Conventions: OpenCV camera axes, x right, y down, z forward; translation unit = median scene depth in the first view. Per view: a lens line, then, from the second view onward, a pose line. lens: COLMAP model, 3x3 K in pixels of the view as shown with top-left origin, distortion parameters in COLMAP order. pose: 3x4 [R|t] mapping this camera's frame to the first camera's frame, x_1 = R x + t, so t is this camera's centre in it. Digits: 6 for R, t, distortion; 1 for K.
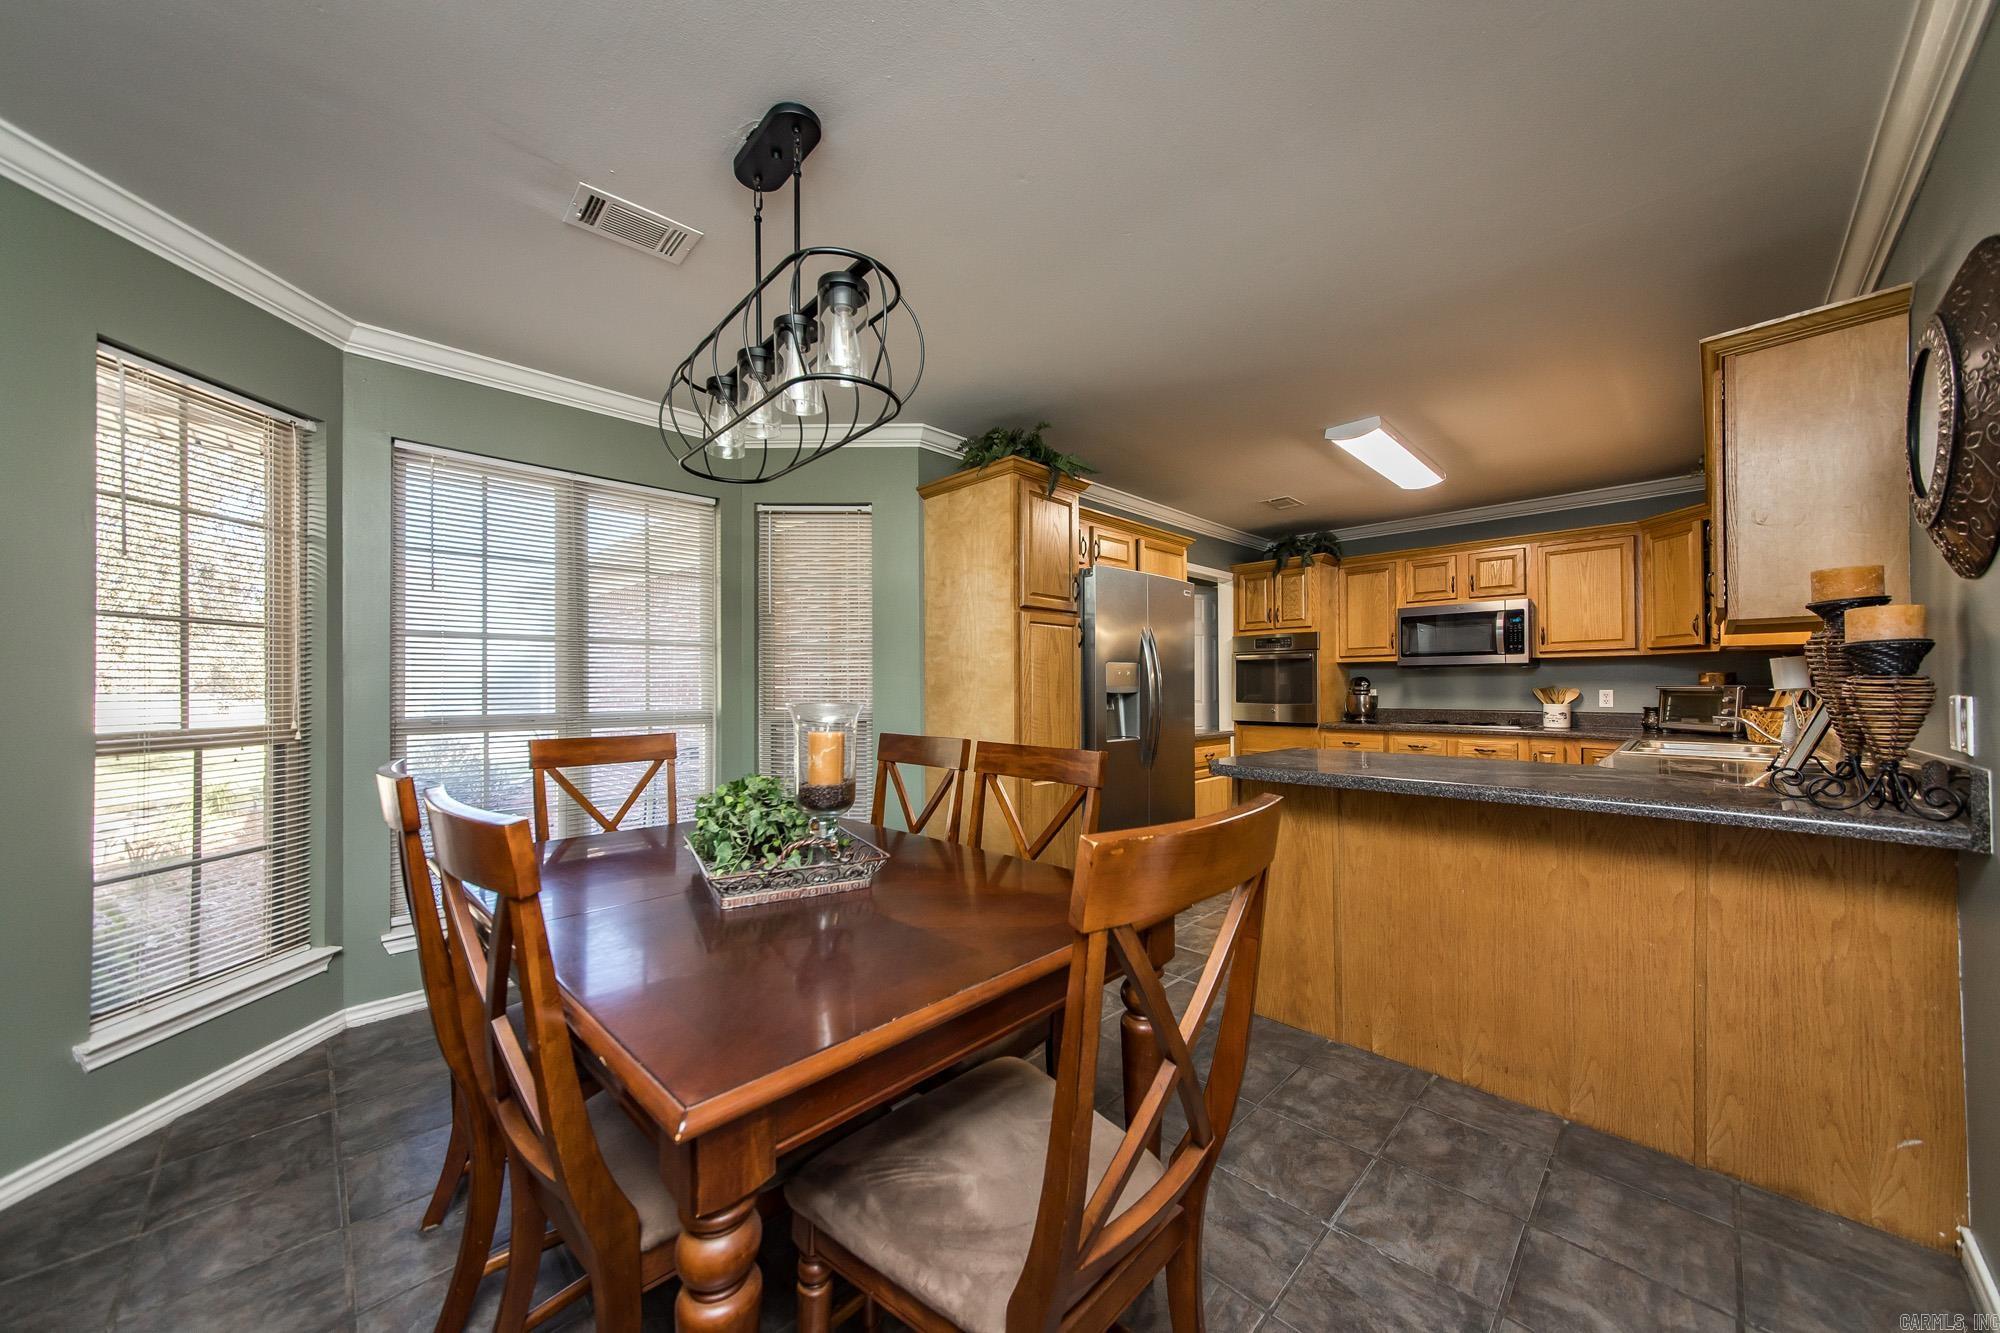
lens RADIAL K [[688.5, 0, 1002.8], [0, 688.5, 690.0], [0, 0, 1]] dist [0.000423, 0.000005]
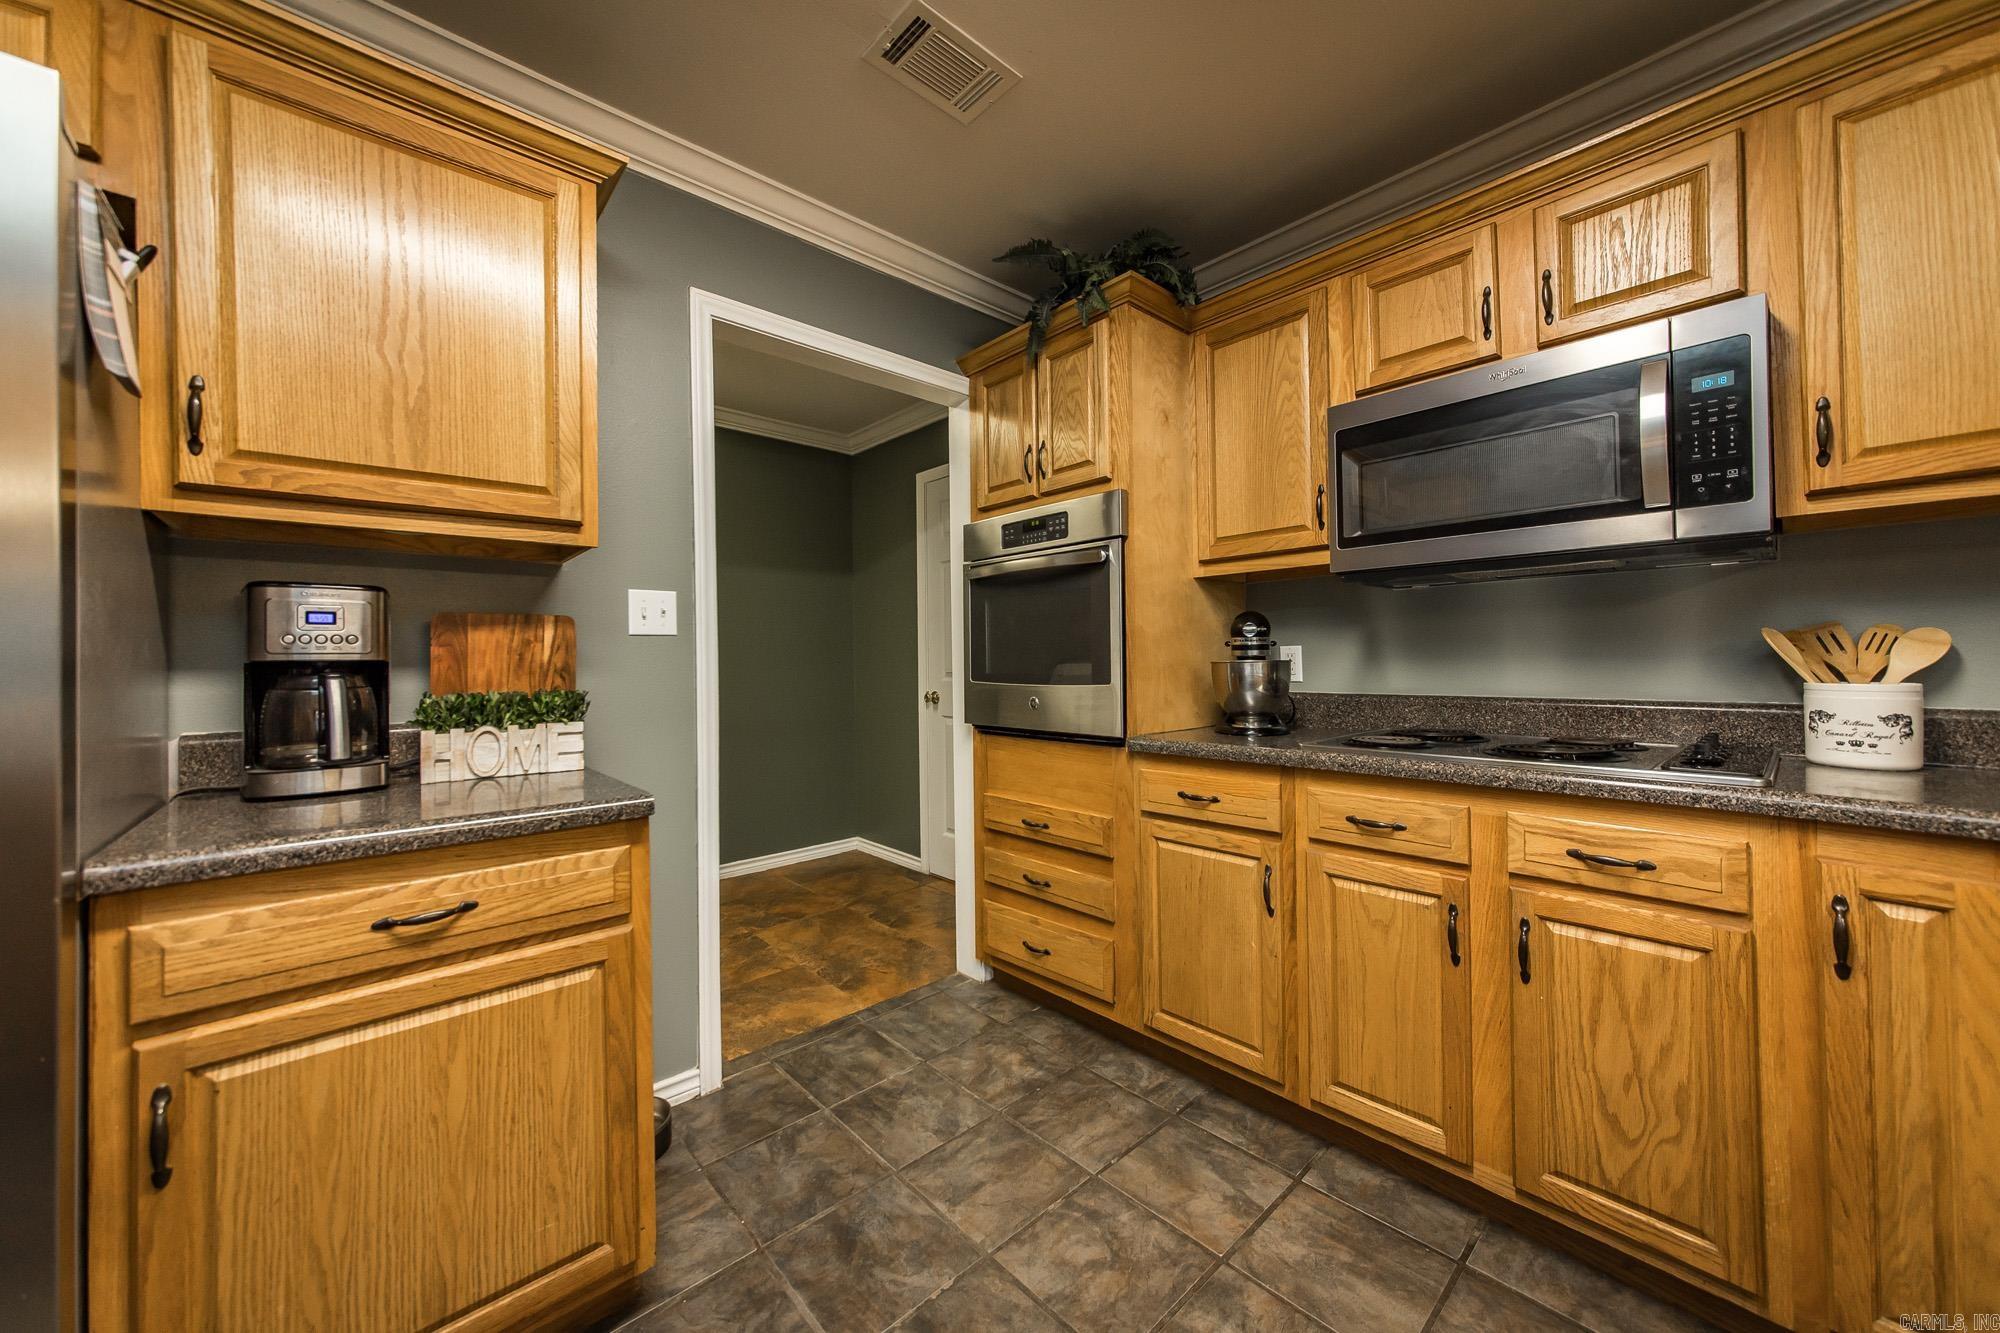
lens RADIAL K [[726.8, 0, 999.2], [0, 726.8, 655.9], [0, 0, 1]] dist [-0.001836, -0.000030]
pose [[0.999048, -0.009388, -0.042596, 0.464099], [0.009028, 0.999922, -0.008647, 0.008669], [0.042674, 0.008255, 0.999055, 0.689999]]
